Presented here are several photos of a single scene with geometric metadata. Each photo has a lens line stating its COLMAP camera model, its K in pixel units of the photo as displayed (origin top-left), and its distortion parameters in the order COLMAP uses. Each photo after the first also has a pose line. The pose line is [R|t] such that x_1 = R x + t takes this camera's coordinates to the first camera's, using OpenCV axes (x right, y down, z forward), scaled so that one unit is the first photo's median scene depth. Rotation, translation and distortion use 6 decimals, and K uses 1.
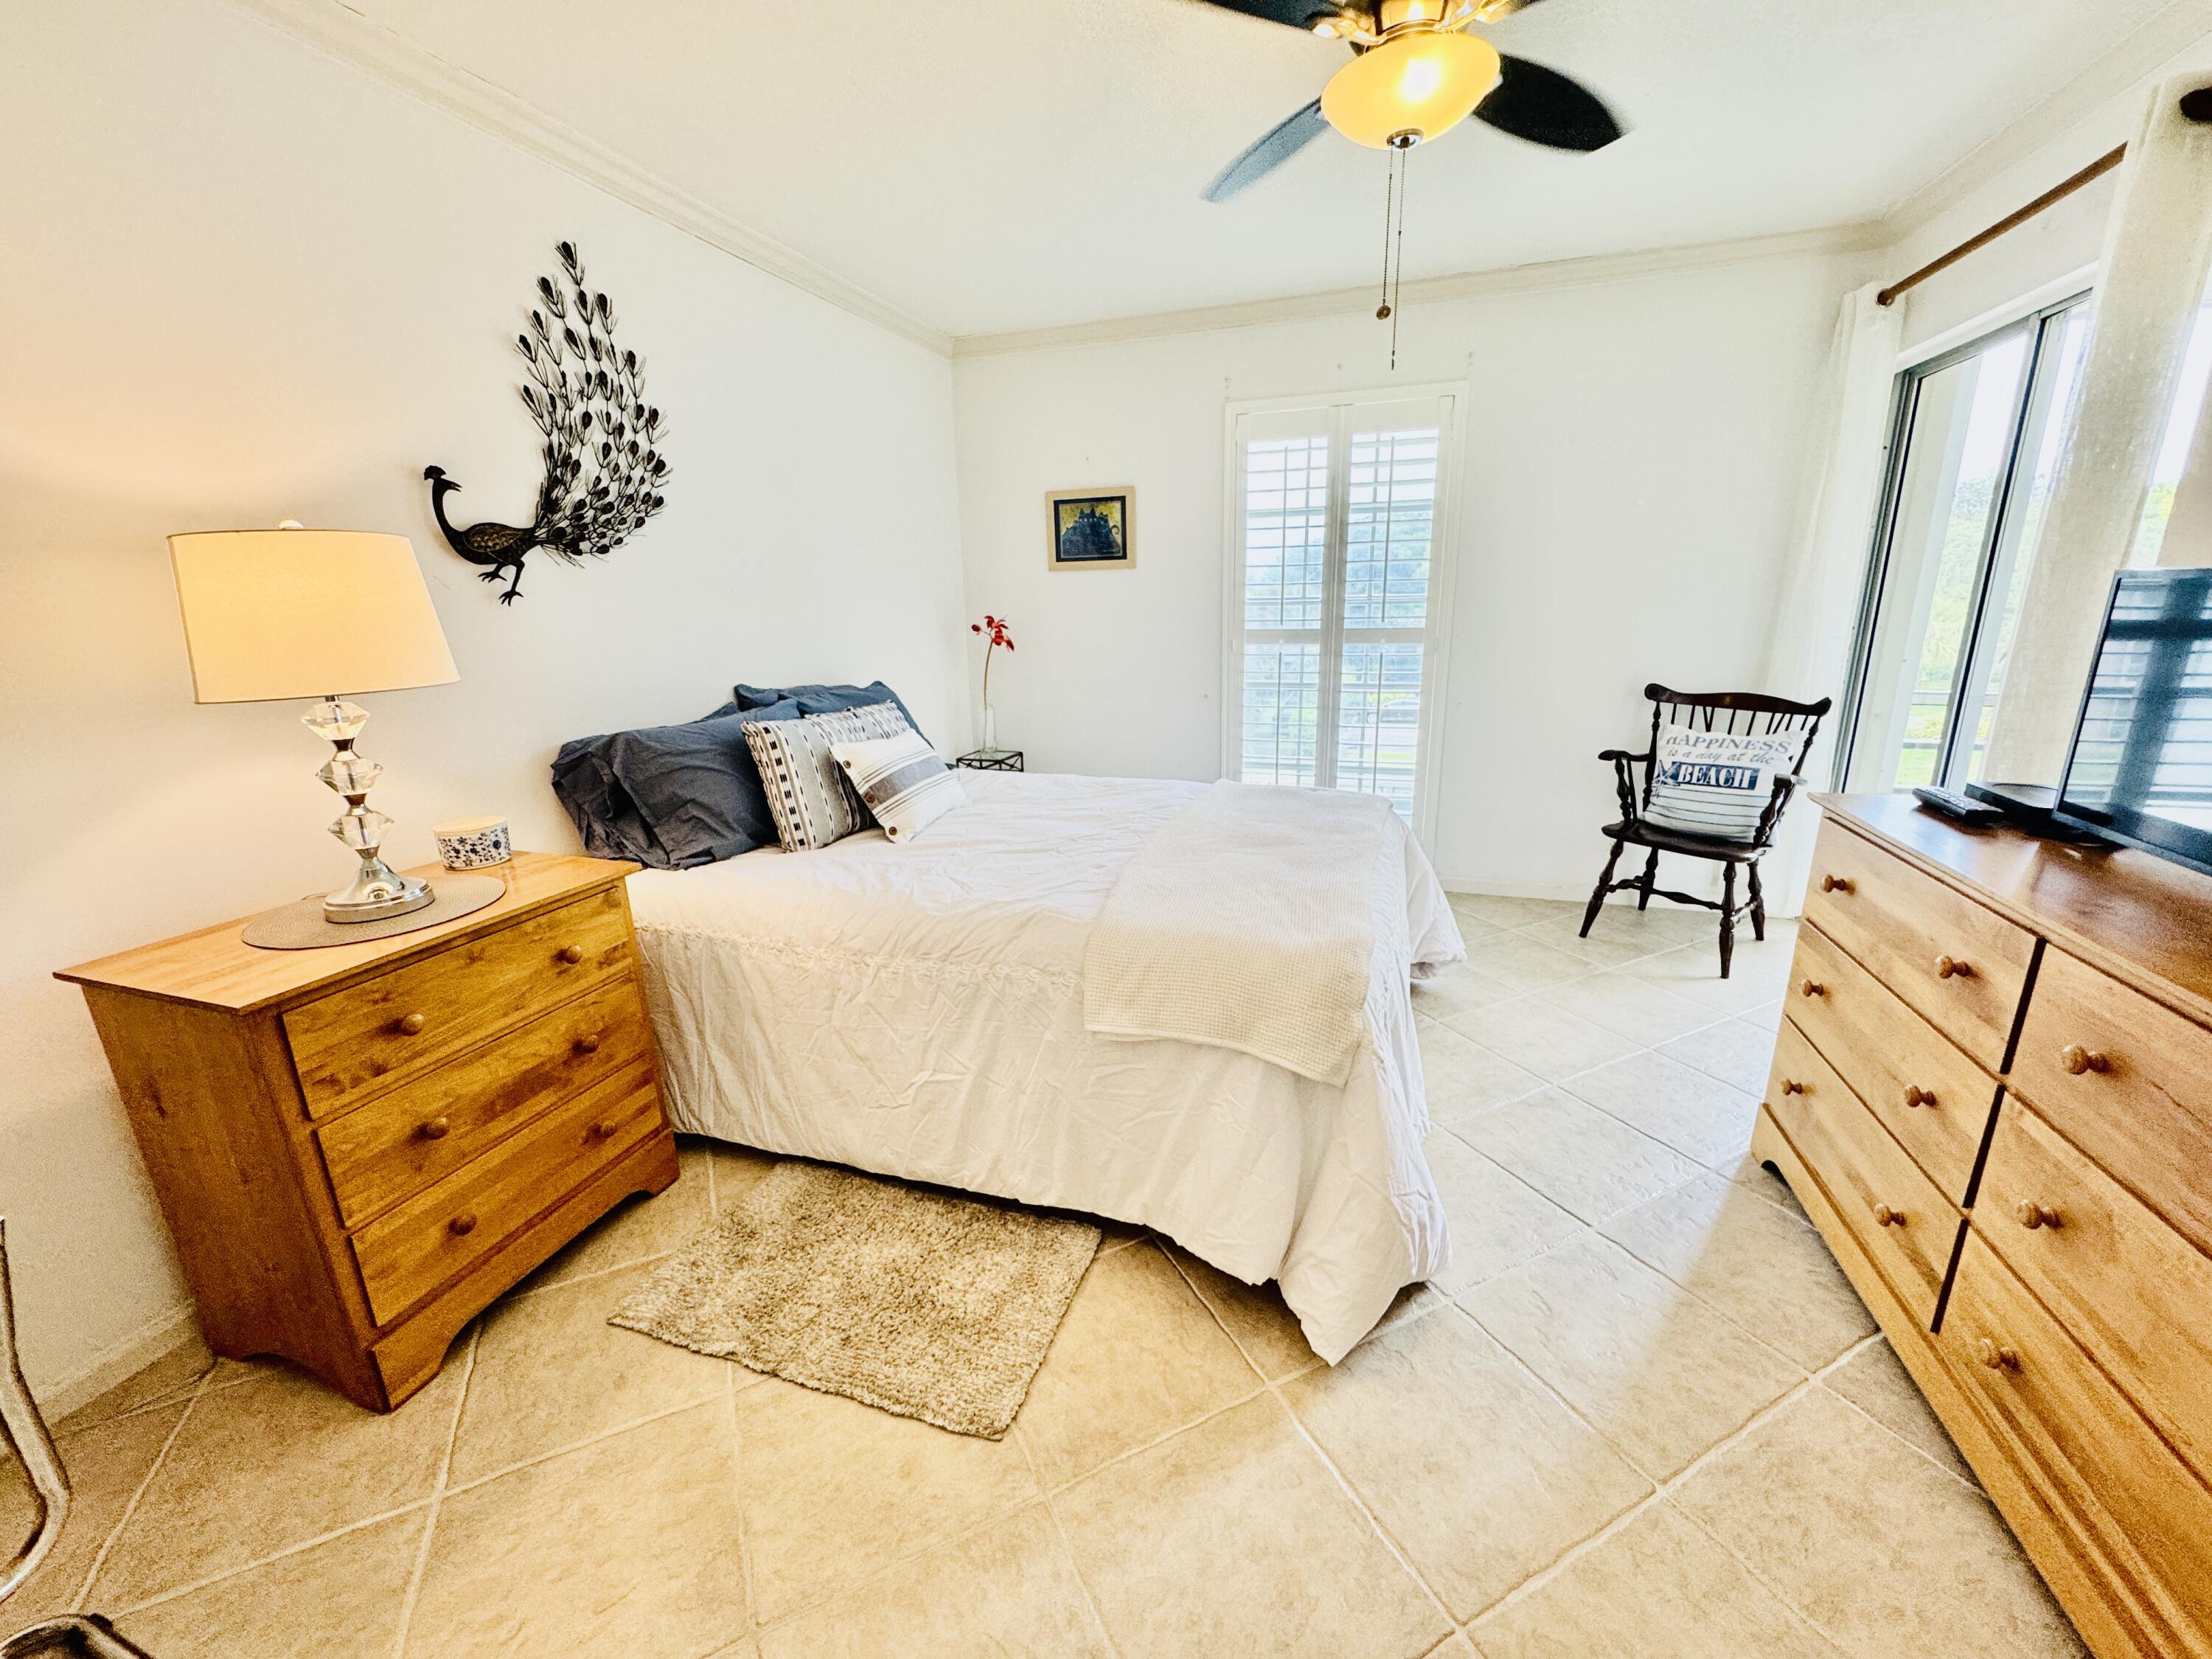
lens RADIAL K [[886.1, 0, 1104.9], [0, 886.1, 824.6], [0, 0, 1]] dist [0.000977, -0.000327]
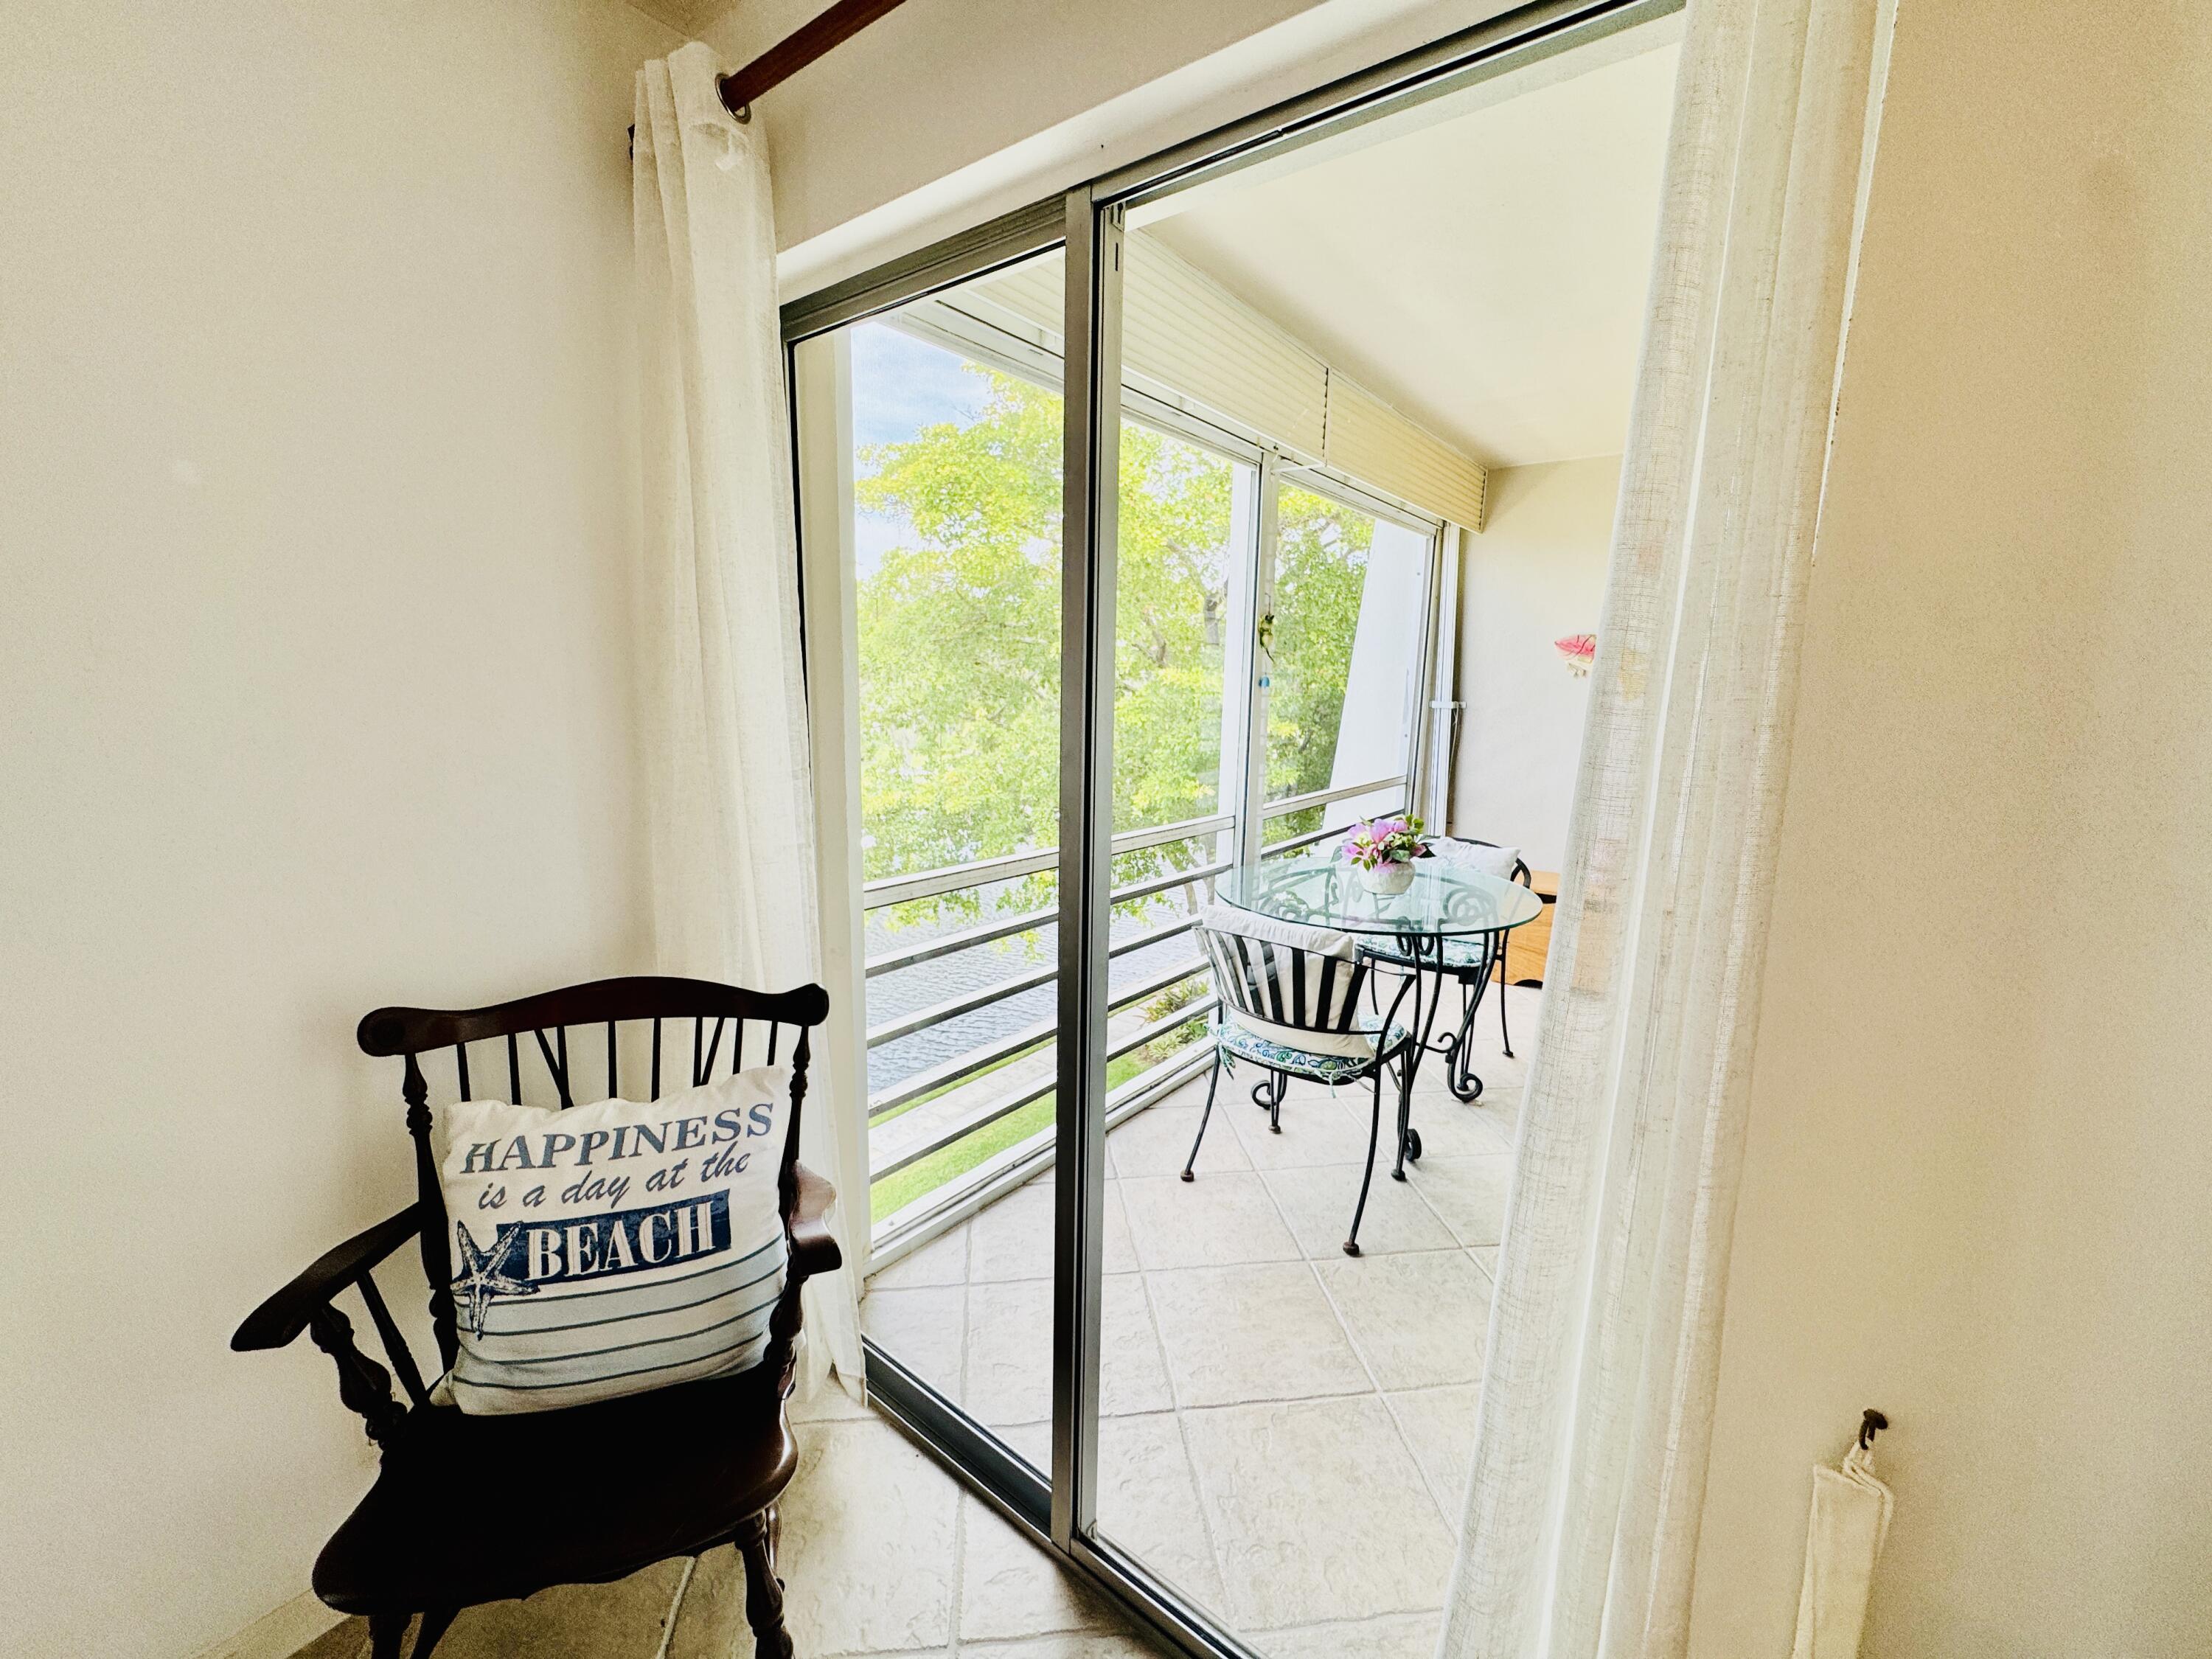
lens RADIAL K [[886.1, 0, 1104.9], [0, 886.1, 824.6], [0, 0, 1]] dist [0.000977, -0.000327]
pose [[0.331074, -0.130388, 0.934553, 0.417932], [0.207822, 0.976163, 0.062571, -0.201515], [-0.920435, 0.173505, 0.350280, 0.636521]]
